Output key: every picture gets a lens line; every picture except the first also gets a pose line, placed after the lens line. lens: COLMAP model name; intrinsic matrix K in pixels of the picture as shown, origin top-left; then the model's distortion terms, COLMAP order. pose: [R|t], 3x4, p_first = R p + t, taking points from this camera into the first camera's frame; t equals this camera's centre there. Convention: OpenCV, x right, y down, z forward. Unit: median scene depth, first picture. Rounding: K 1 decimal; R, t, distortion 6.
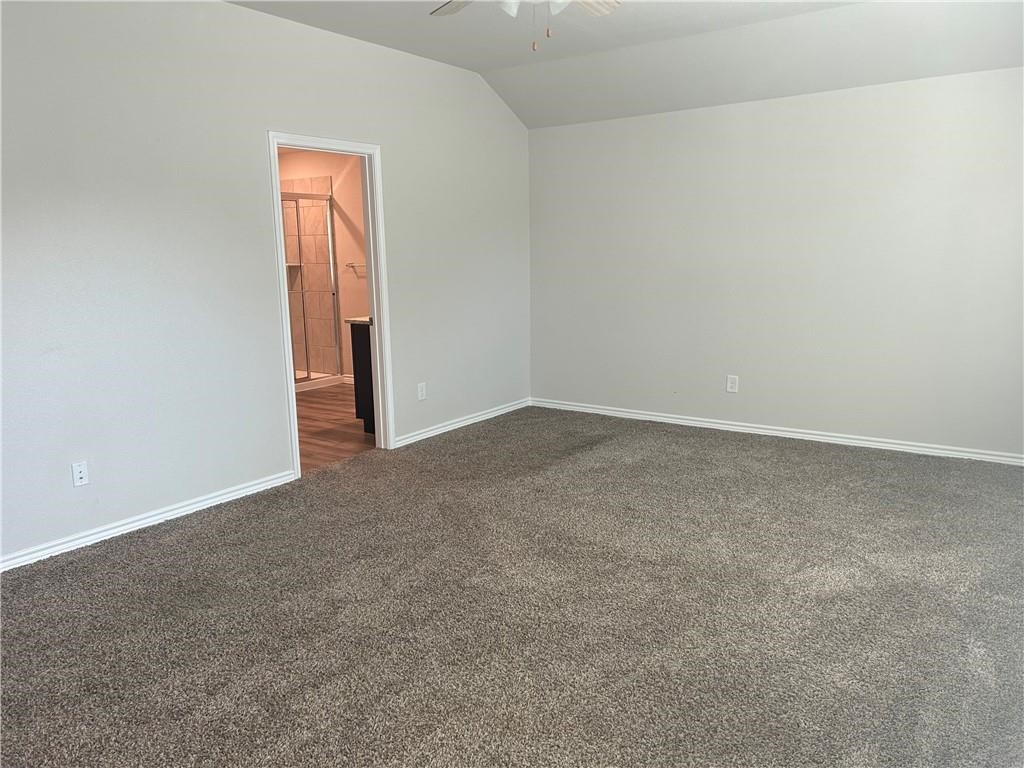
lens RADIAL K [[772.7, 0, 518.7], [0, 772.7, 369.0], [0, 0, 1]] dist [0.042175, -0.064639]
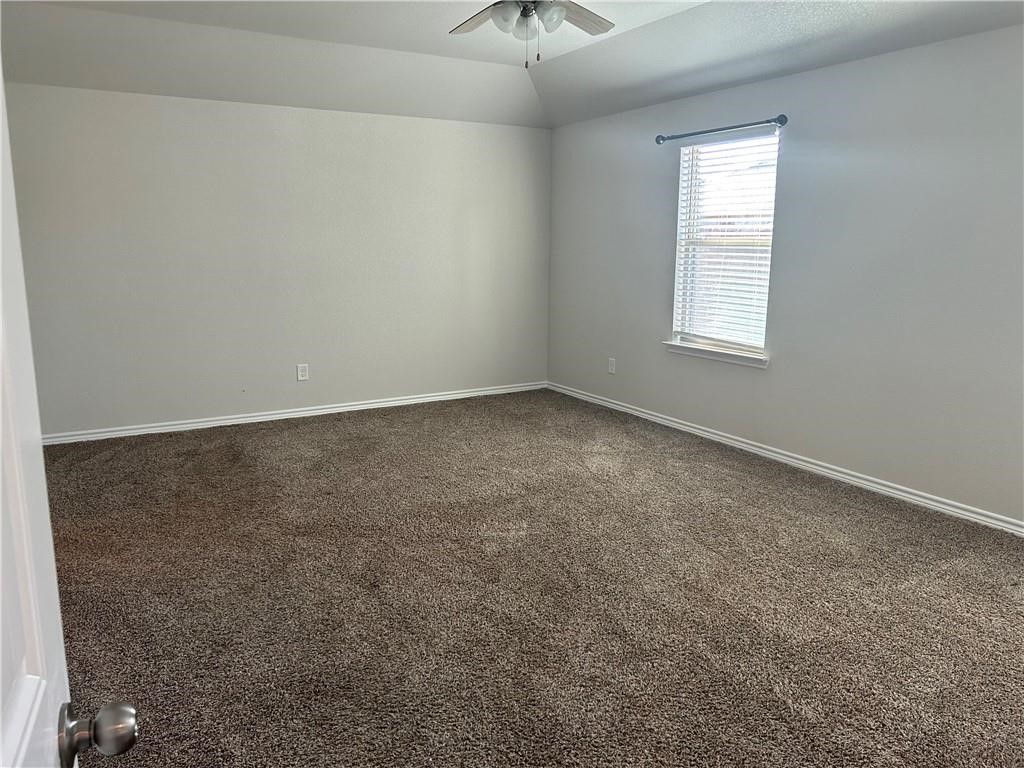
lens RADIAL K [[772.7, 0, 518.7], [0, 772.7, 369.0], [0, 0, 1]] dist [0.042175, -0.064639]
pose [[0.413493, -0.134665, 0.900494, -0.726141], [0.133775, 0.987255, 0.086213, -0.048385], [-0.900627, 0.084815, 0.426237, 0.354678]]
